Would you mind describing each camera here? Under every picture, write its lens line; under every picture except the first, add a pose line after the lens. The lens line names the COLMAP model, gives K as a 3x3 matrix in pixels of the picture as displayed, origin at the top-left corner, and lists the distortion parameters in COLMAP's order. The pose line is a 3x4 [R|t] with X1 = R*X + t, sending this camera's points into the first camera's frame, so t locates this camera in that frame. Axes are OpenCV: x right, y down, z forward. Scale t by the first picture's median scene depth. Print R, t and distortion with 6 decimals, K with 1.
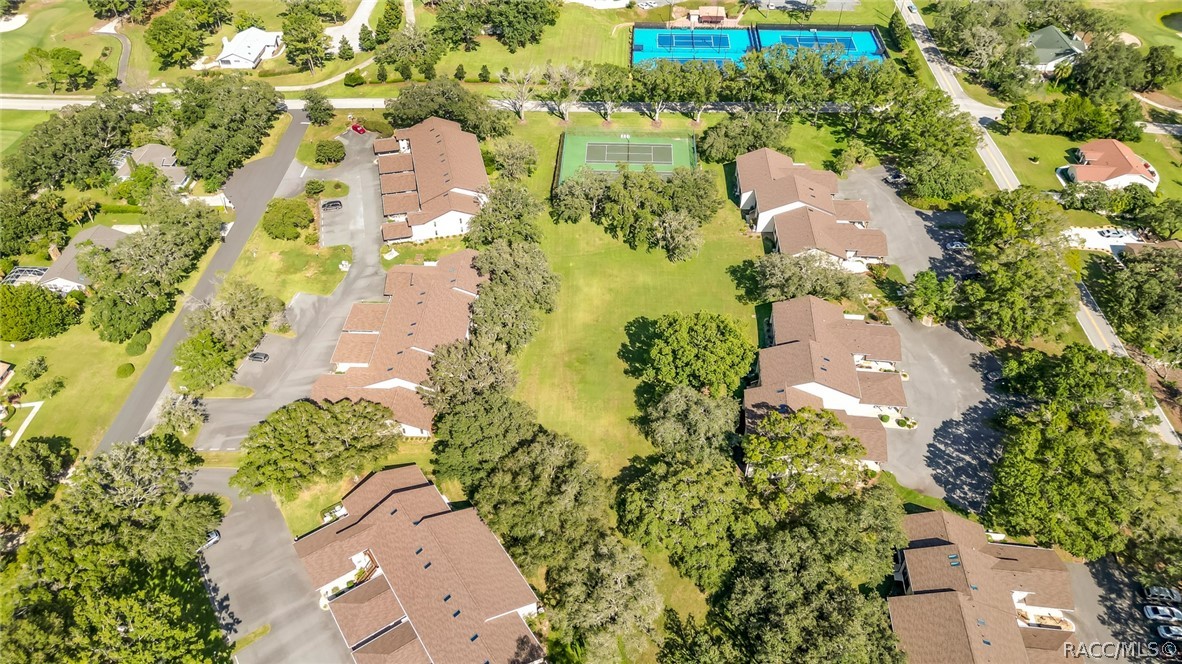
lens RADIAL K [[831.7, 0, 583.5], [0, 831.7, 333.1], [0, 0, 1]] dist [0.072656, -0.069475]
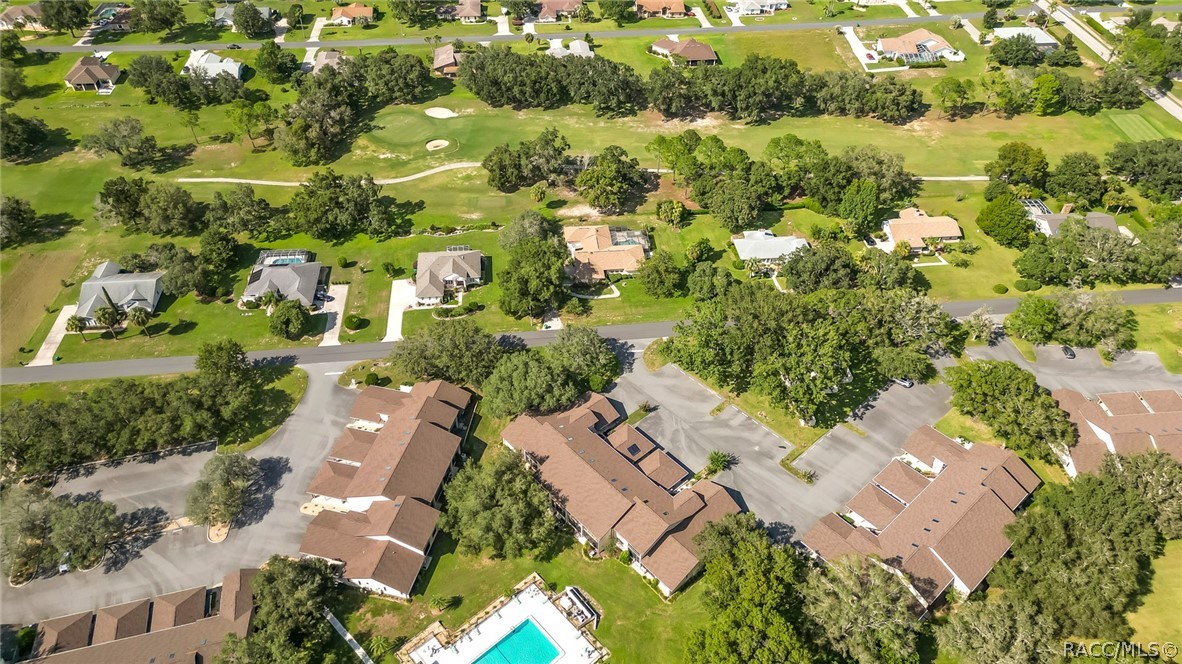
lens RADIAL K [[831.7, 0, 583.5], [0, 831.7, 333.1], [0, 0, 1]] dist [0.072656, -0.069475]
pose [[0.147401, 0.663684, -0.733346, 0.318050], [-0.680924, 0.605855, 0.411439, -0.010296], [0.717367, 0.438707, 0.541222, -0.123810]]
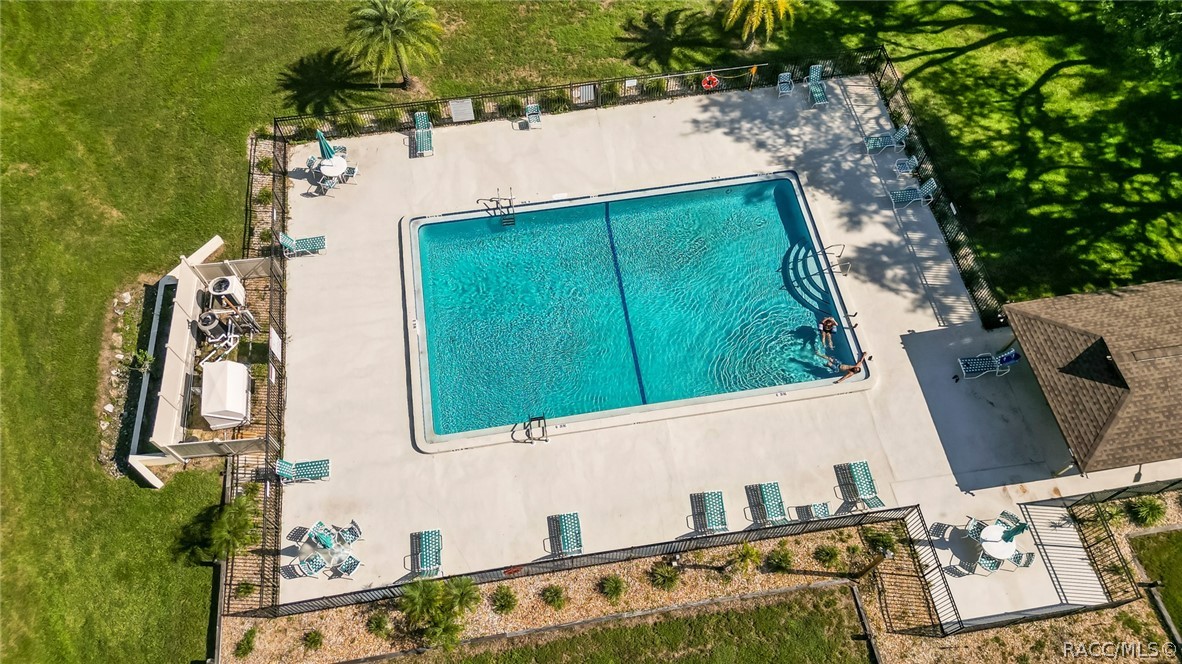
lens RADIAL K [[824.9, 0, 577.5], [0, 824.9, 330.8], [0, 0, 1]] dist [0.061512, -0.068332]
pose [[0.412607, -0.797711, 0.439787, -0.117709], [0.623487, 0.599303, 0.502096, 0.431568], [-0.664093, 0.067033, 0.744639, 0.247232]]
